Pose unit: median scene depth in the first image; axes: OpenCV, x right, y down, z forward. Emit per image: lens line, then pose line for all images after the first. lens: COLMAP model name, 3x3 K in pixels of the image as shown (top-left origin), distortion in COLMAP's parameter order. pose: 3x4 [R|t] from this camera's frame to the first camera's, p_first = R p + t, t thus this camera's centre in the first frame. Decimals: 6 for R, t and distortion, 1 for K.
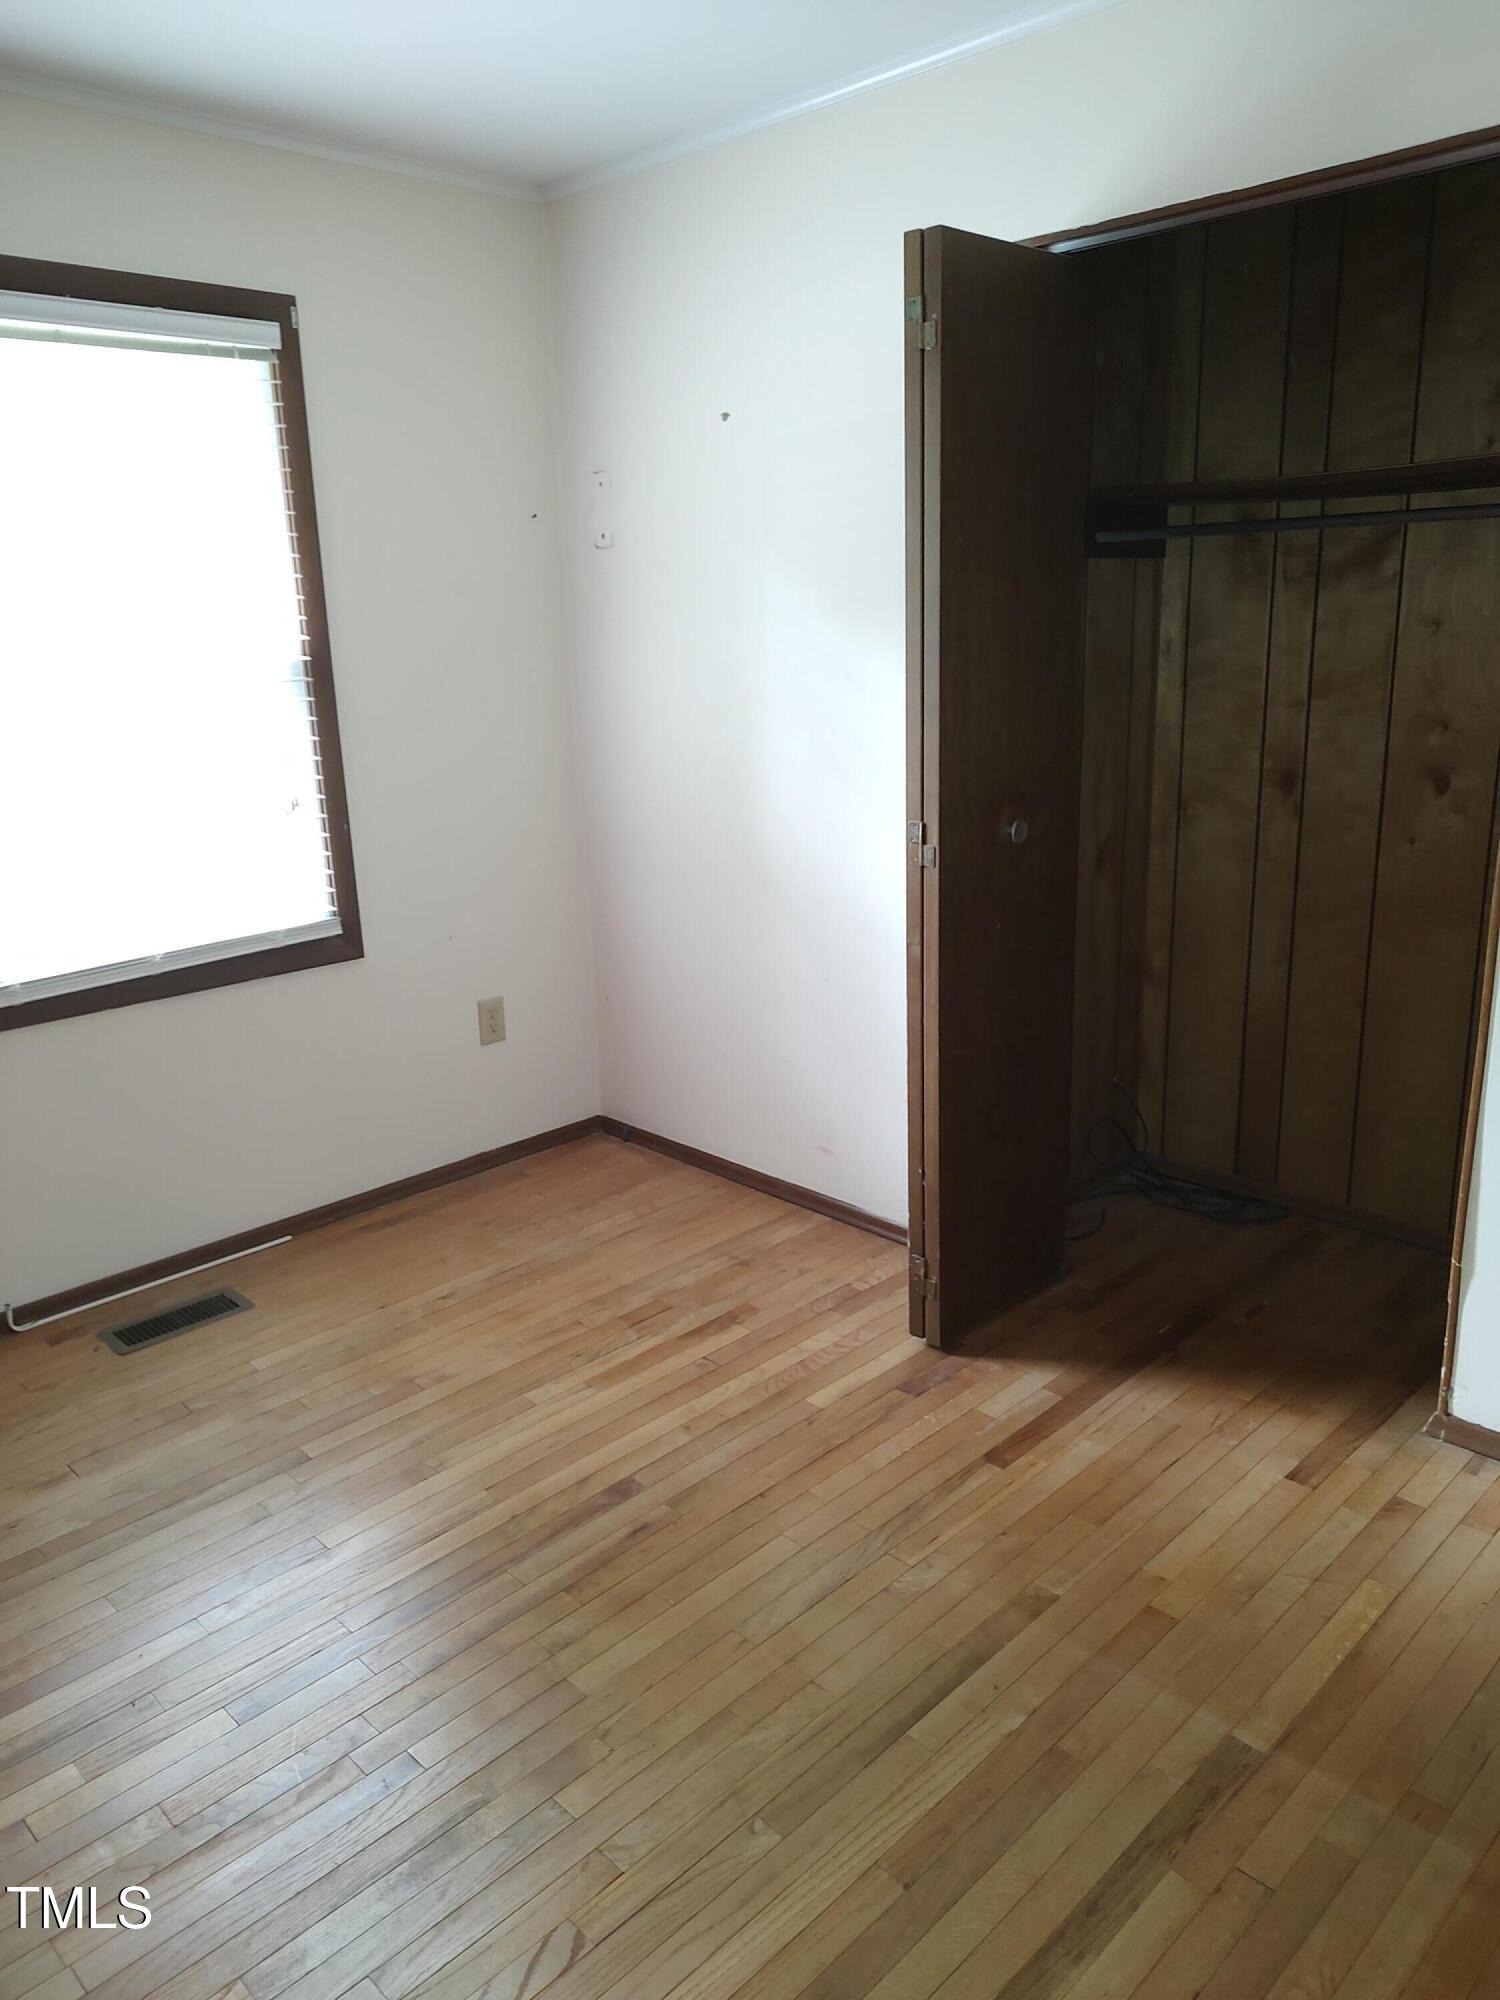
lens RADIAL K [[1446.0, 0, 750.0], [0, 1446.0, 1000.0], [0, 0, 1]] dist [-0.002962, -0.000152]
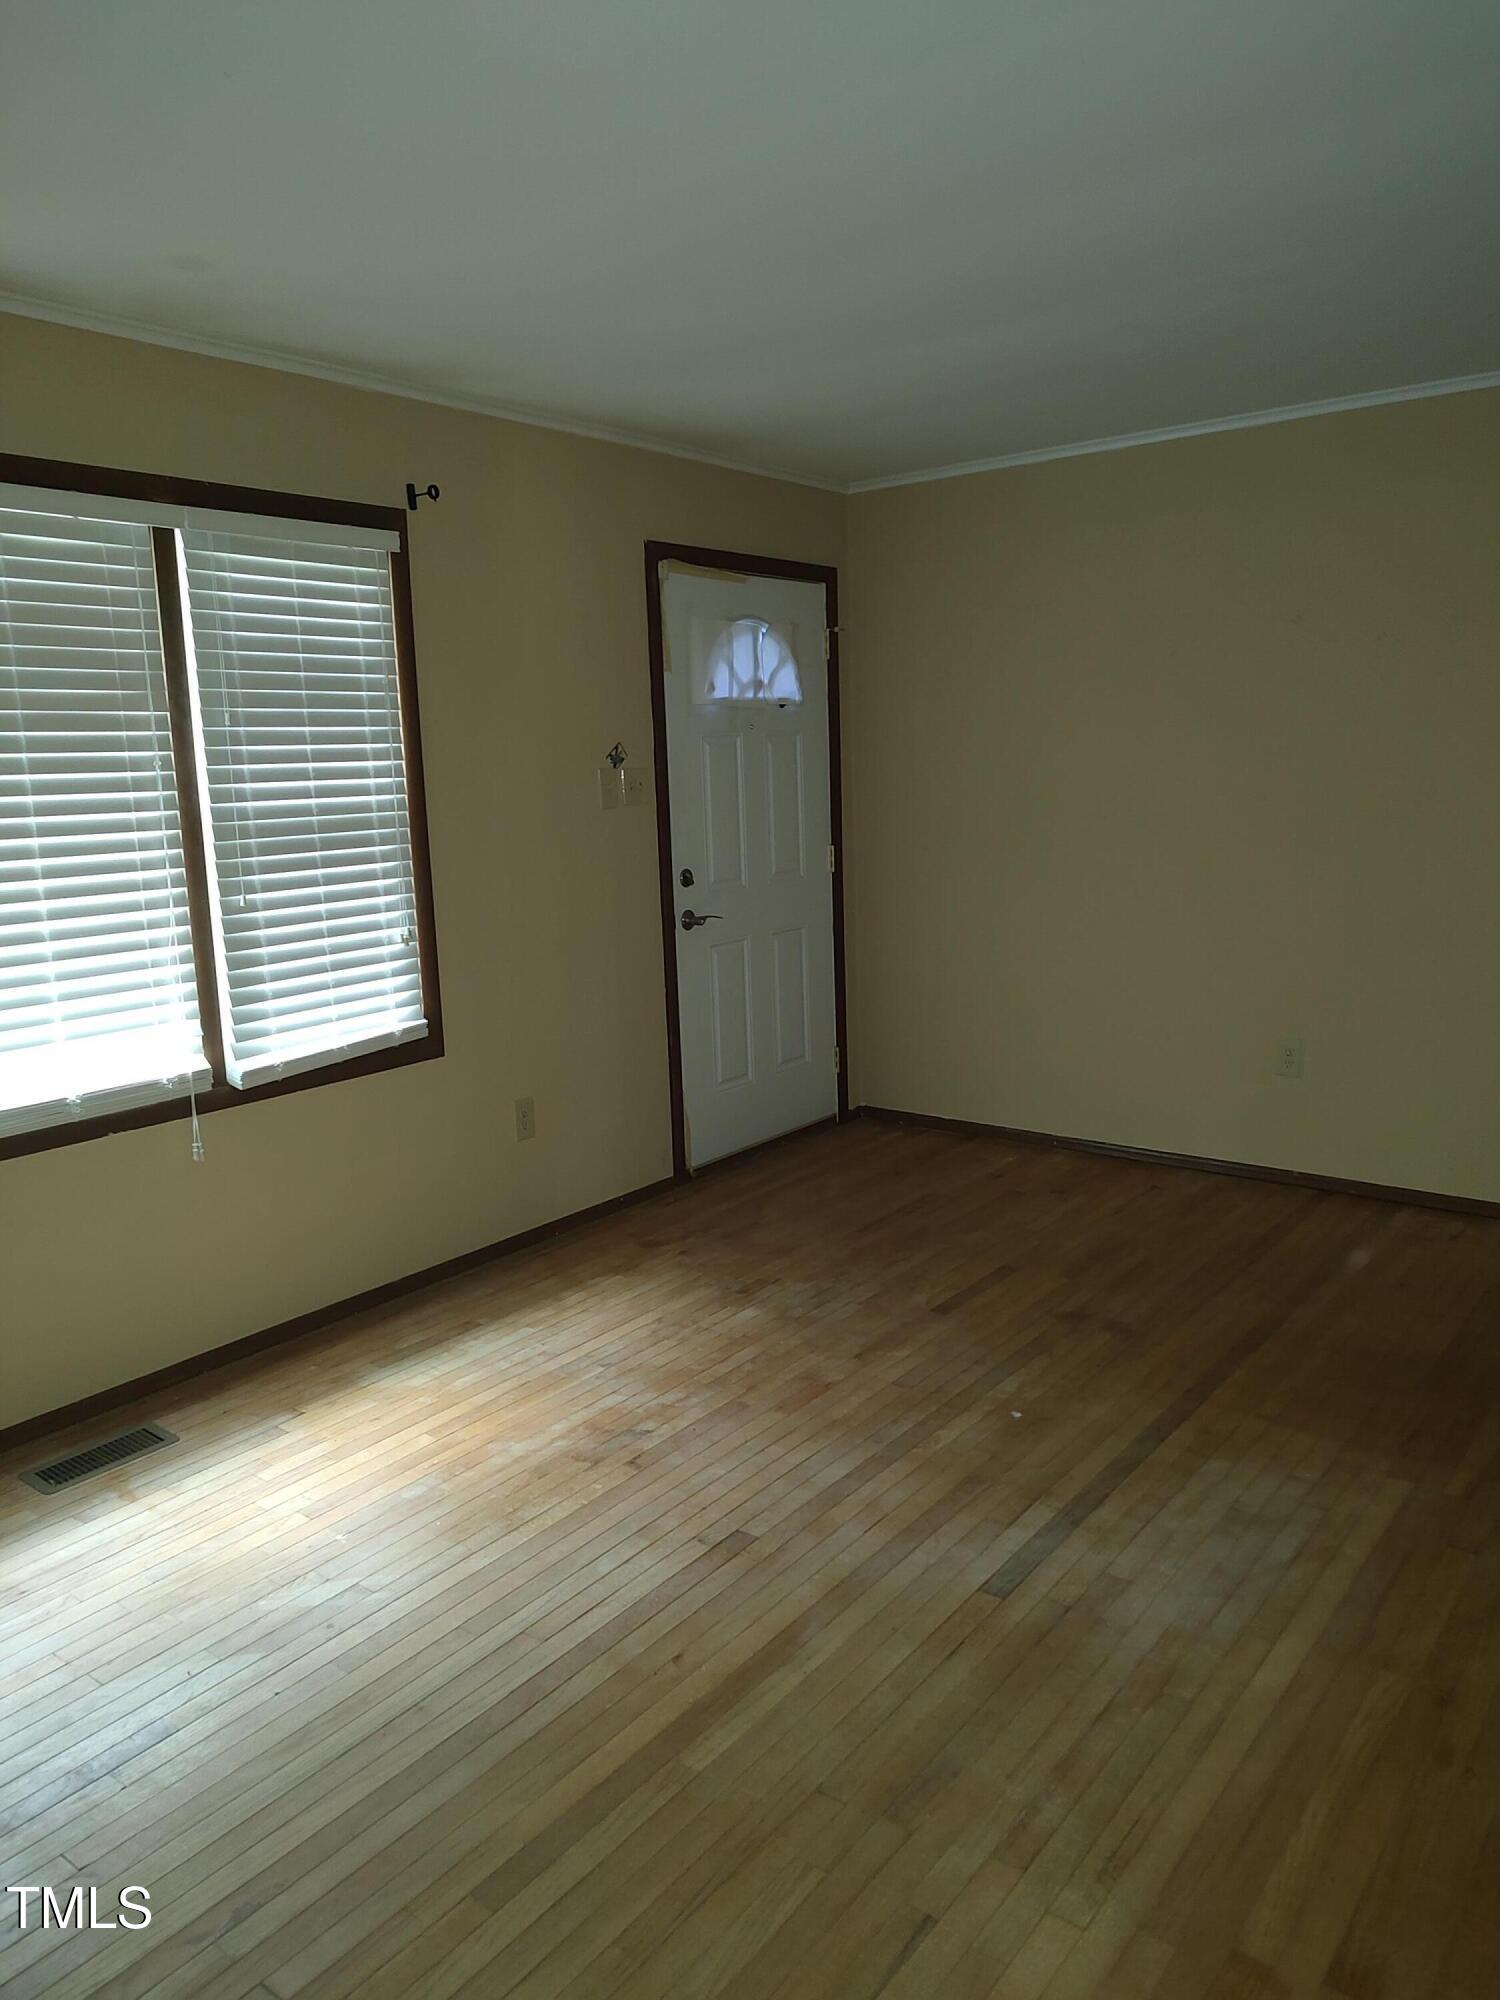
lens RADIAL K [[1418.7, 0, 750.0], [0, 1418.7, 1000.0], [0, 0, 1]] dist [-0.003322, -0.001167]
pose [[0.990582, -0.019912, 0.135468, -0.181327], [0.034054, 0.994109, -0.102892, 0.049497], [-0.132622, 0.106536, 0.985425, -0.155133]]
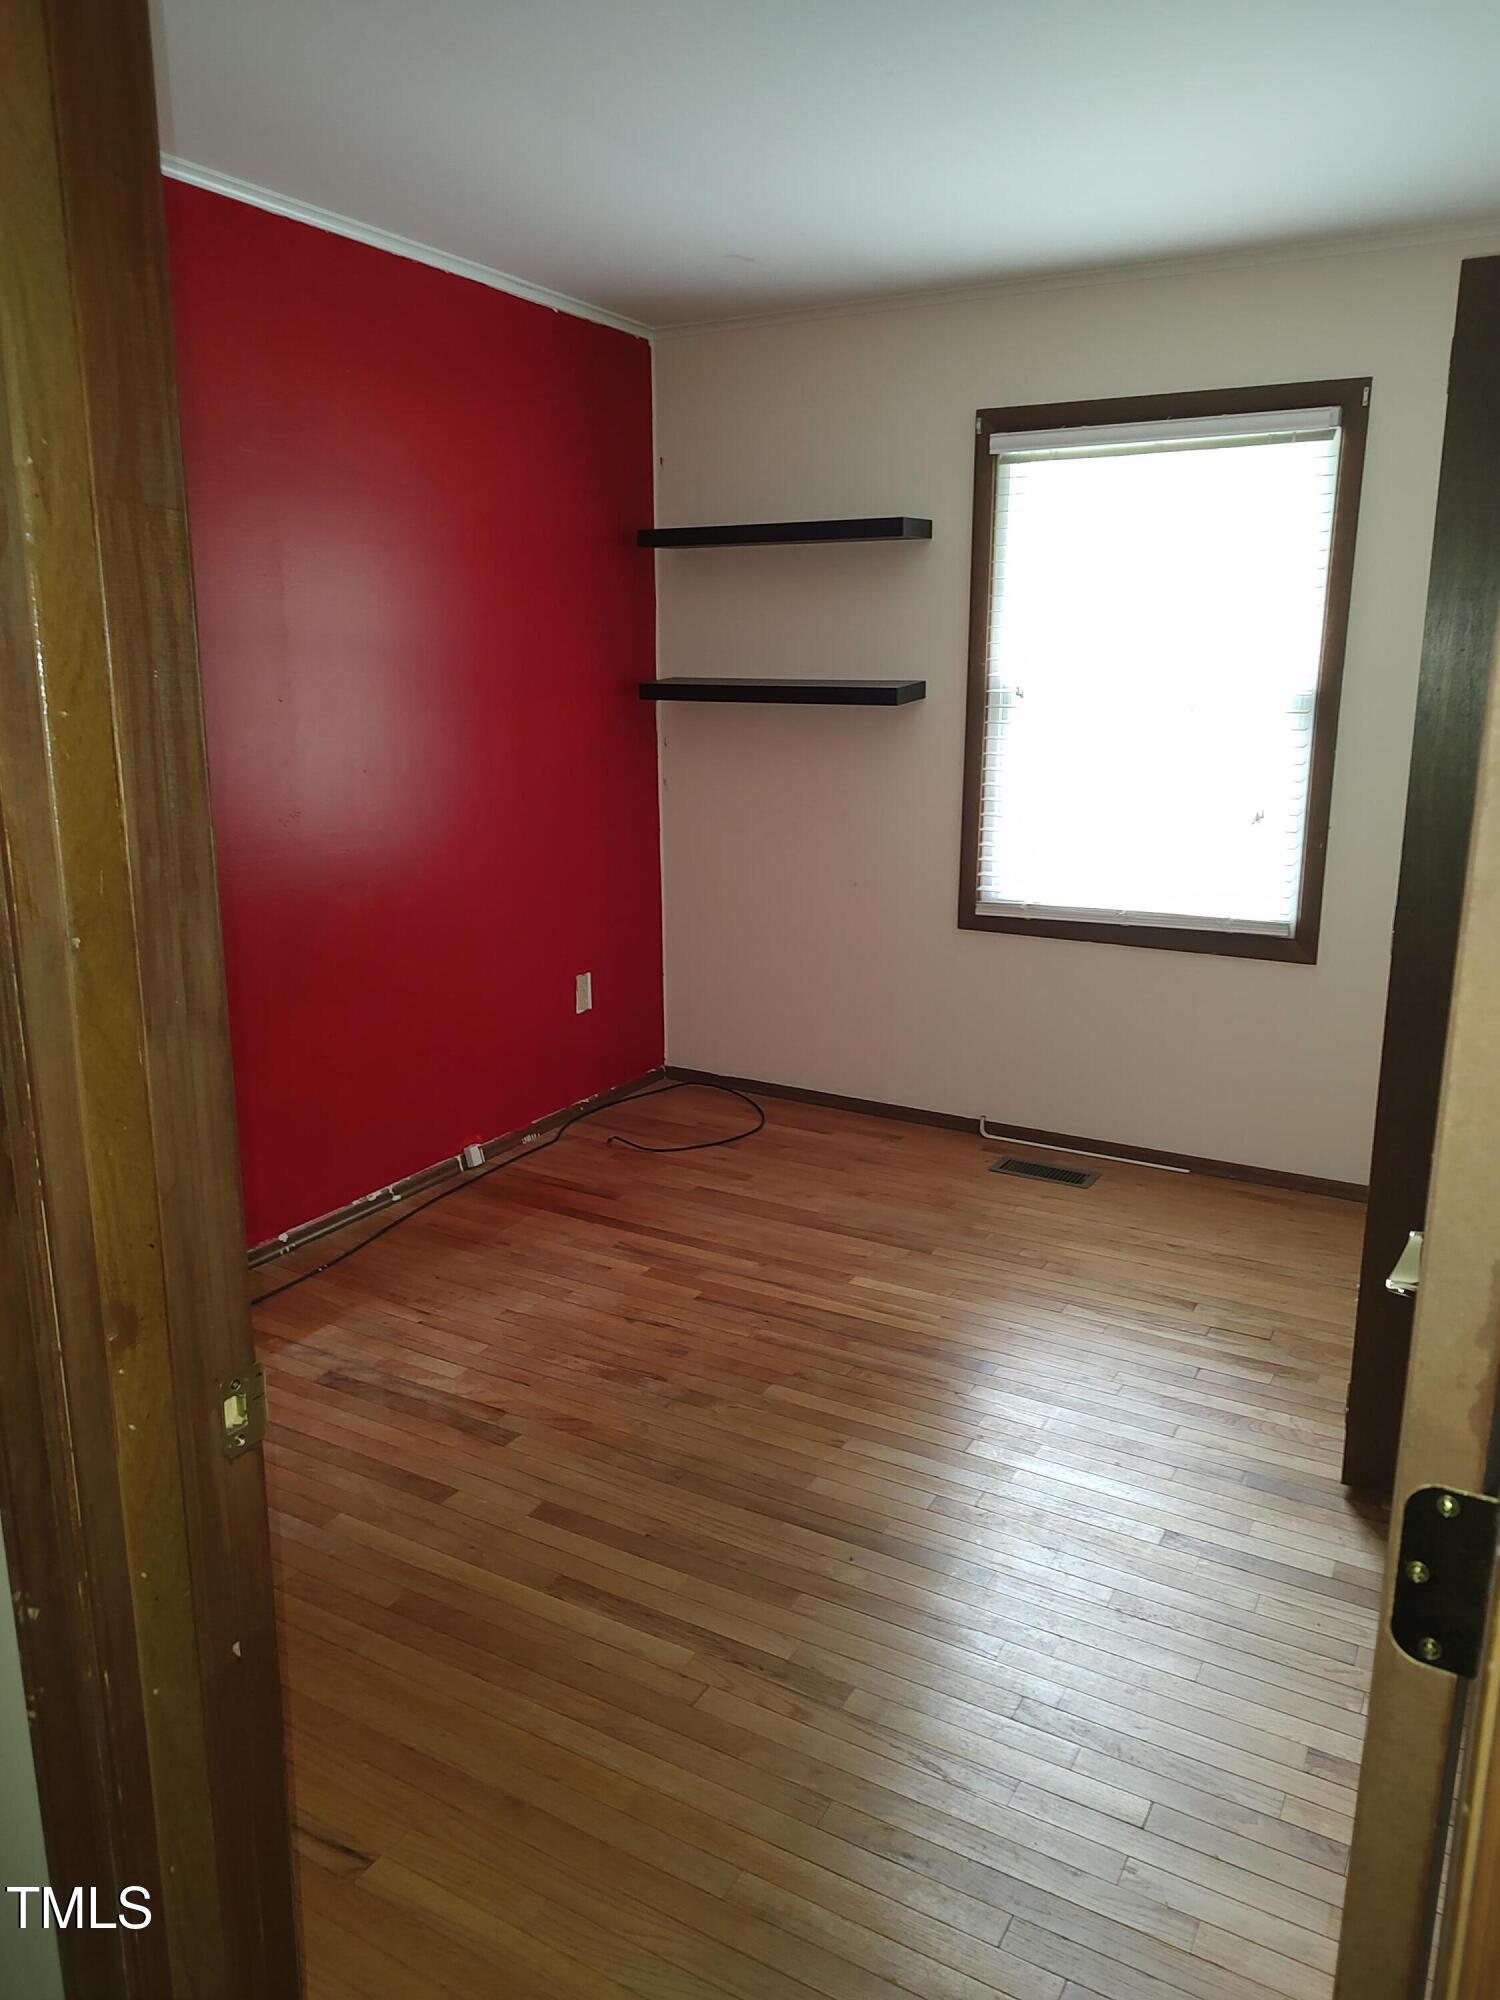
lens RADIAL K [[1446.0, 0, 750.0], [0, 1446.0, 1000.0], [0, 0, 1]] dist [-0.002962, -0.000152]
pose [[0.269872, 0.261484, -0.926712, 0.666894], [-0.269647, 0.944437, 0.187960, -0.098058], [0.924370, 0.199160, 0.325385, 0.255914]]
